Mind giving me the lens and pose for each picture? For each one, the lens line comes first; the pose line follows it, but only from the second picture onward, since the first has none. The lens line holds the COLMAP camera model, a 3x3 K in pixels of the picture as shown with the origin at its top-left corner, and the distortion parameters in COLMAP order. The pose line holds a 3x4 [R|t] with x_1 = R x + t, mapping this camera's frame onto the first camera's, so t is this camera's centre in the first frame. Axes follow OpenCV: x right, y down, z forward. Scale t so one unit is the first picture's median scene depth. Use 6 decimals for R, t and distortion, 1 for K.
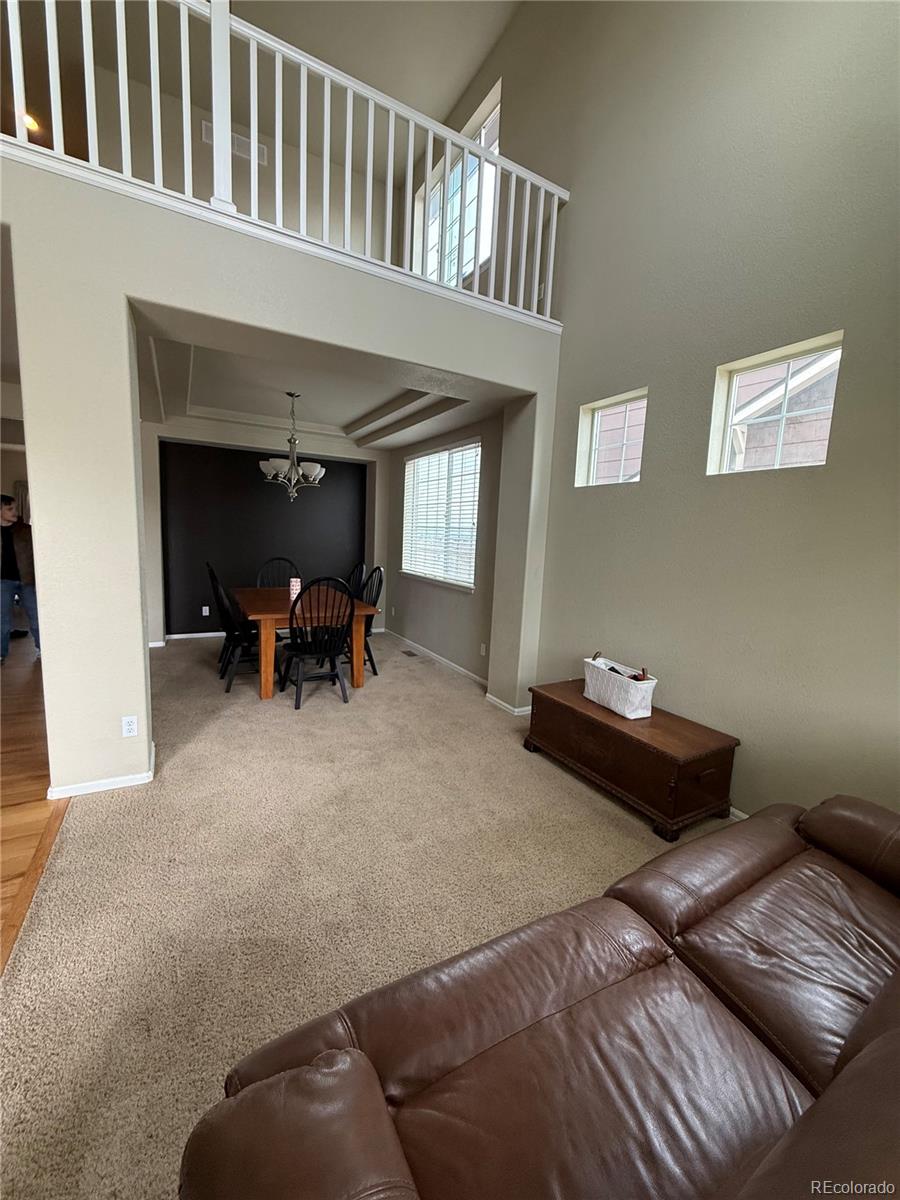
lens RADIAL K [[477.4, 0, 449.2], [0, 477.4, 596.6], [0, 0, 1]] dist [-0.000230, 0.000100]
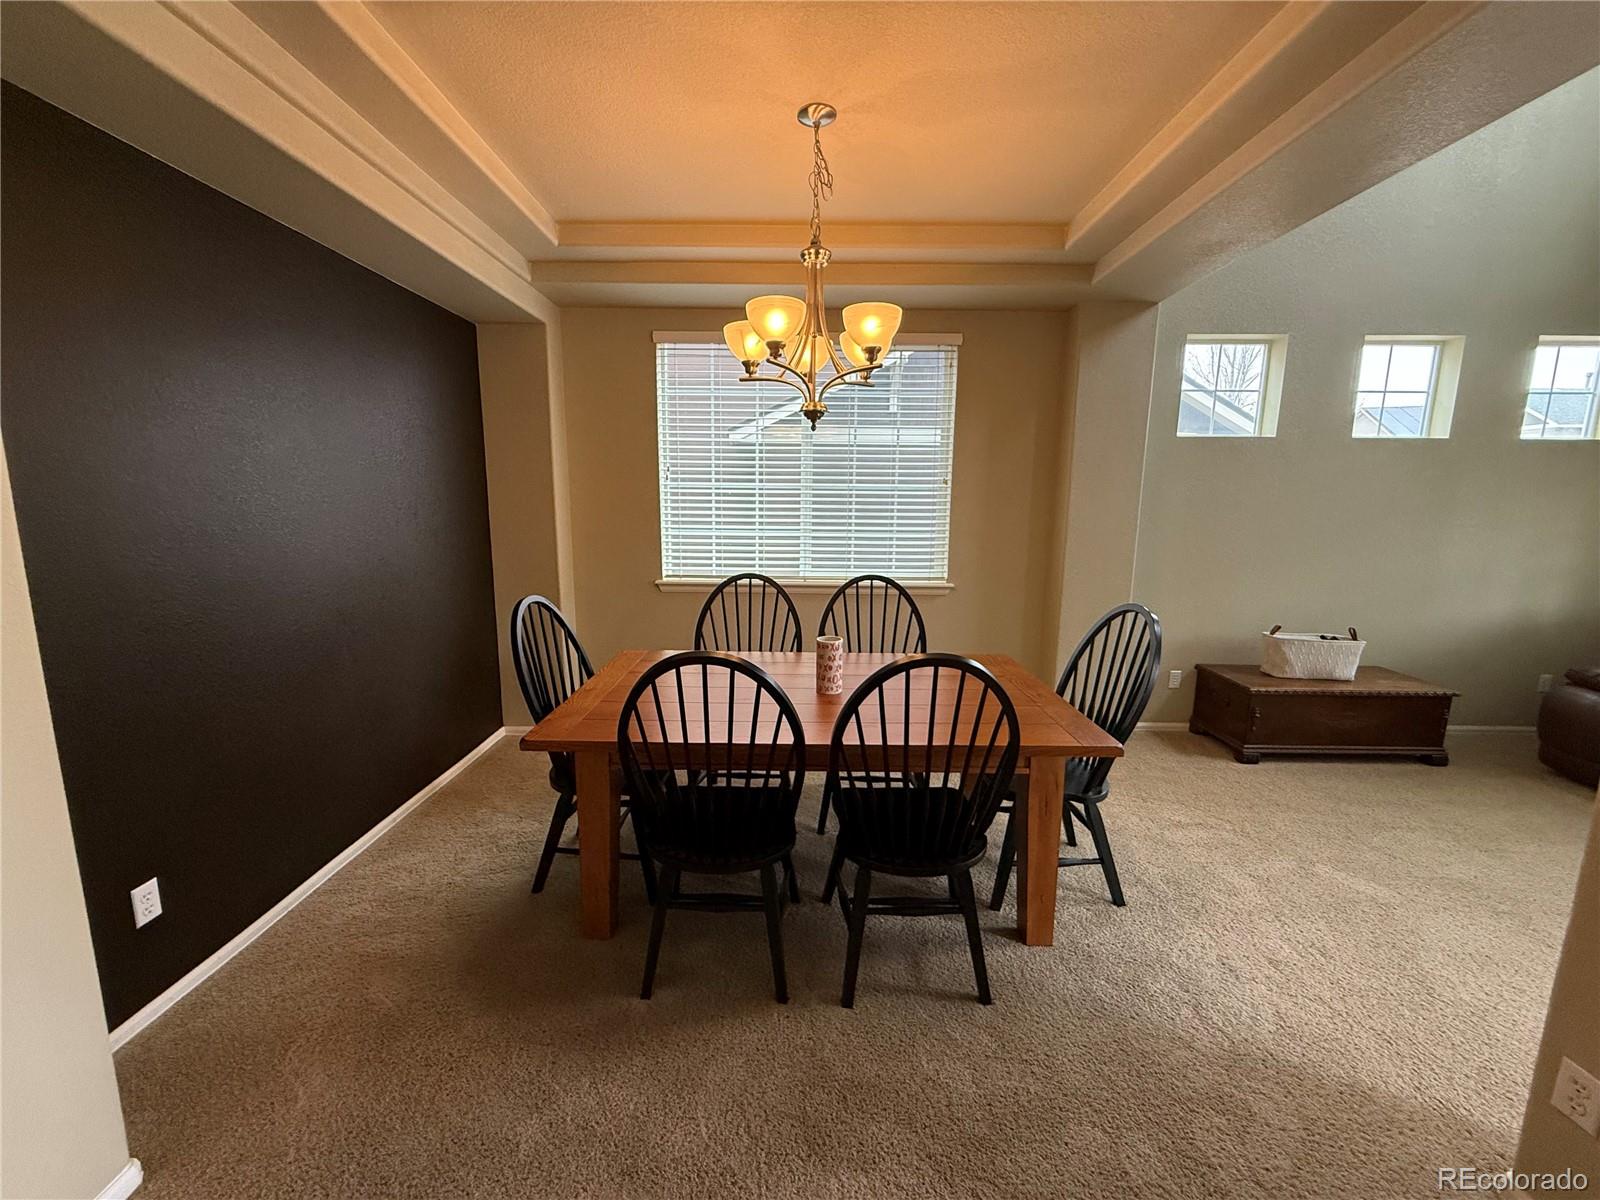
lens RADIAL K [[636.6, 0, 800.0], [0, 636.6, 600.0], [0, 0, 1]] dist [-0.000230, 0.000100]
pose [[0.498837, -0.187946, 0.846072, -1.168895], [0.127510, 0.981496, 0.142851, -0.223414], [-0.857265, 0.036623, 0.513571, 1.166782]]
